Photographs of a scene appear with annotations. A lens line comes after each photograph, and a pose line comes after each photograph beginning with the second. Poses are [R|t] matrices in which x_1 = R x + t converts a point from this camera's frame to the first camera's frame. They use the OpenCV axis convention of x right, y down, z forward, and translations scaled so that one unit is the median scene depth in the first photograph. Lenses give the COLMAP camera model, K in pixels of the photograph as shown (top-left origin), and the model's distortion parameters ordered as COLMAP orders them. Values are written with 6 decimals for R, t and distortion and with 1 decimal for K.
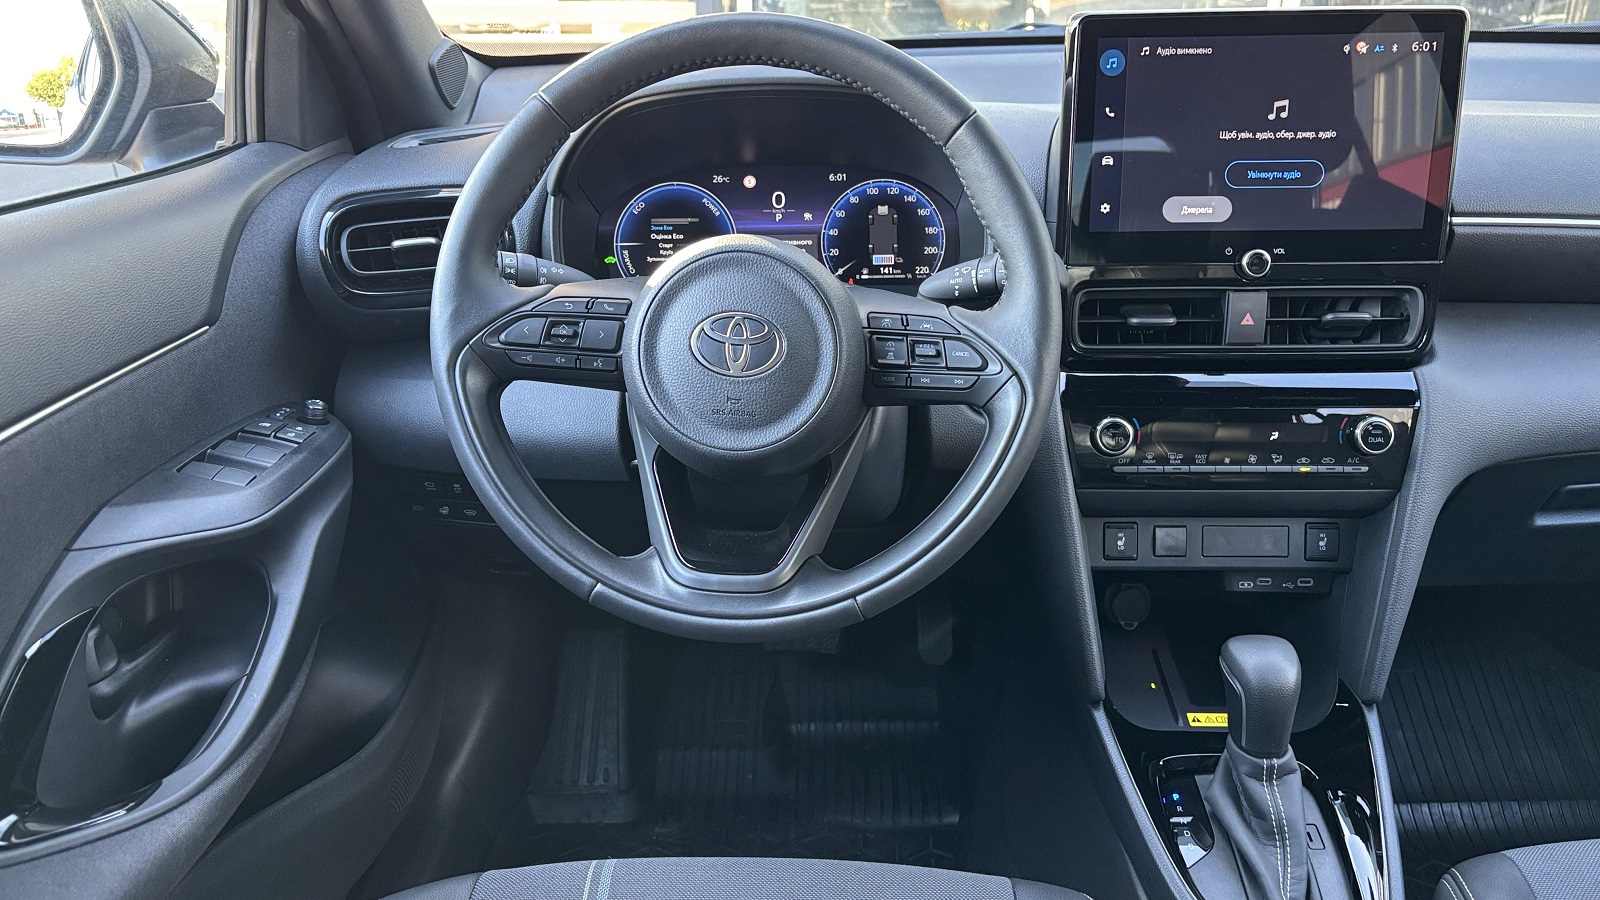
lens RADIAL K [[1197.2, 0, 804.0], [0, 1197.2, 450.0], [0, 0, 1]] dist [0.036893, -0.046295]
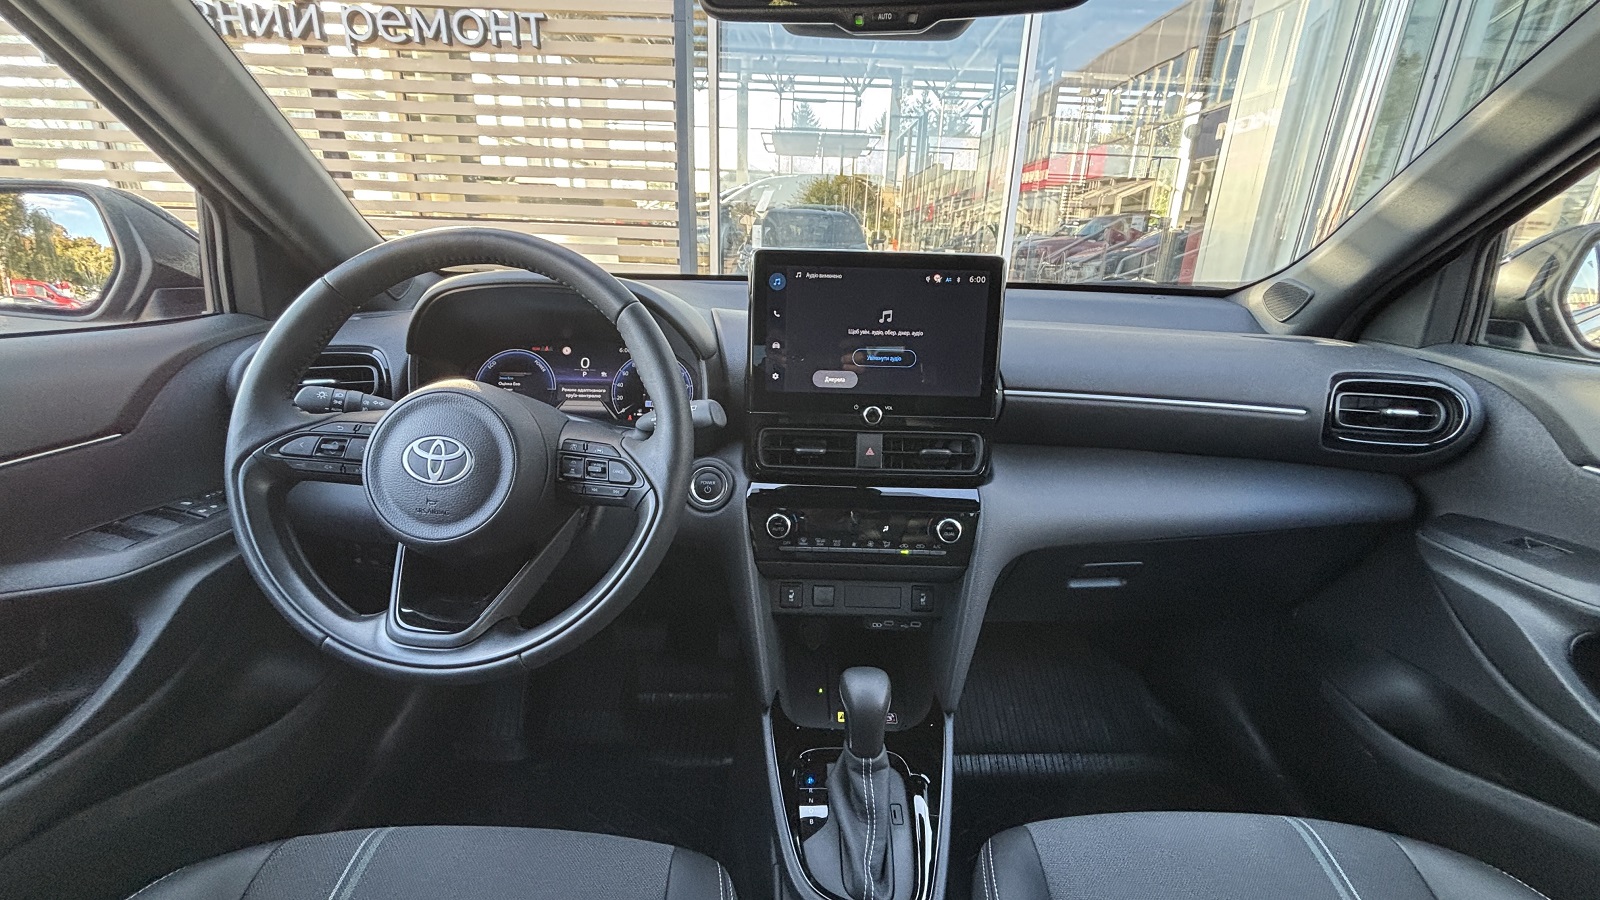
lens RADIAL K [[640.5, 0, 798.1], [0, 640.5, 450.6], [0, 0, 1]] dist [0.000733, -0.000219]
pose [[0.998339, 0.031892, 0.047979, 0.244171], [-0.027599, 0.995771, -0.087631, -0.036919], [-0.050571, 0.086161, 0.994997, 0.203617]]
